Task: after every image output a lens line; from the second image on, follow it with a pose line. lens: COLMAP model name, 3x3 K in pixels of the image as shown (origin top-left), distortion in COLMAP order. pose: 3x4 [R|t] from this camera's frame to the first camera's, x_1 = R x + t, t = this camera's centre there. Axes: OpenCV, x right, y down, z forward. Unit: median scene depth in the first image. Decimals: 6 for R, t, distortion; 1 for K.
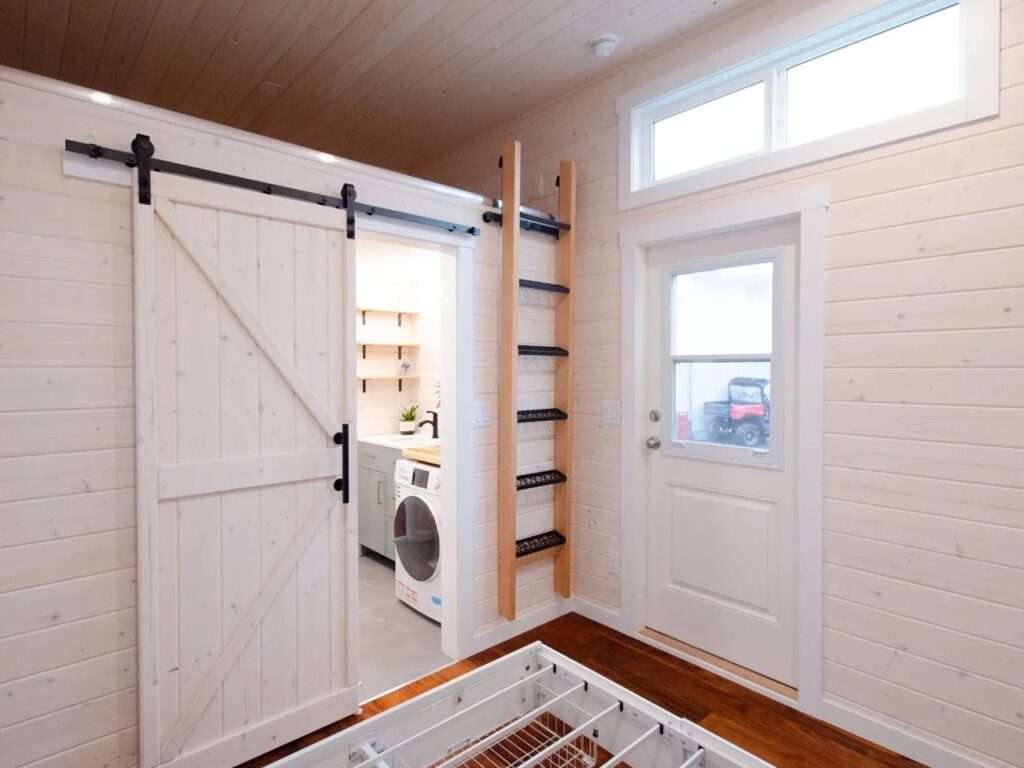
lens RADIAL K [[547.2, 0, 509.9], [0, 547.2, 376.5], [0, 0, 1]] dist [0.002069, 0.000147]
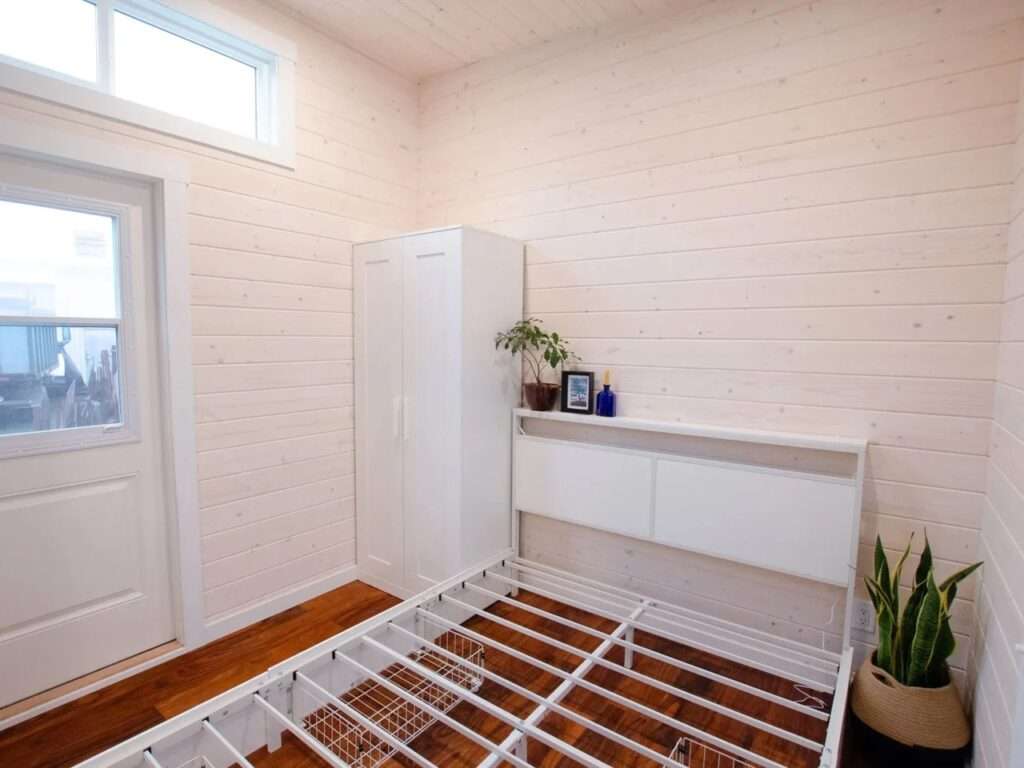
lens RADIAL K [[518.5, 0, 512.0], [0, 518.5, 384.0], [0, 0, 1]] dist [-0.037997, 0.000474]
pose [[-0.207178, -0.087189, 0.974410, -0.518094], [-0.000710, 0.996034, 0.088973, -0.008932], [-0.978303, 0.017742, -0.206419, 0.552087]]
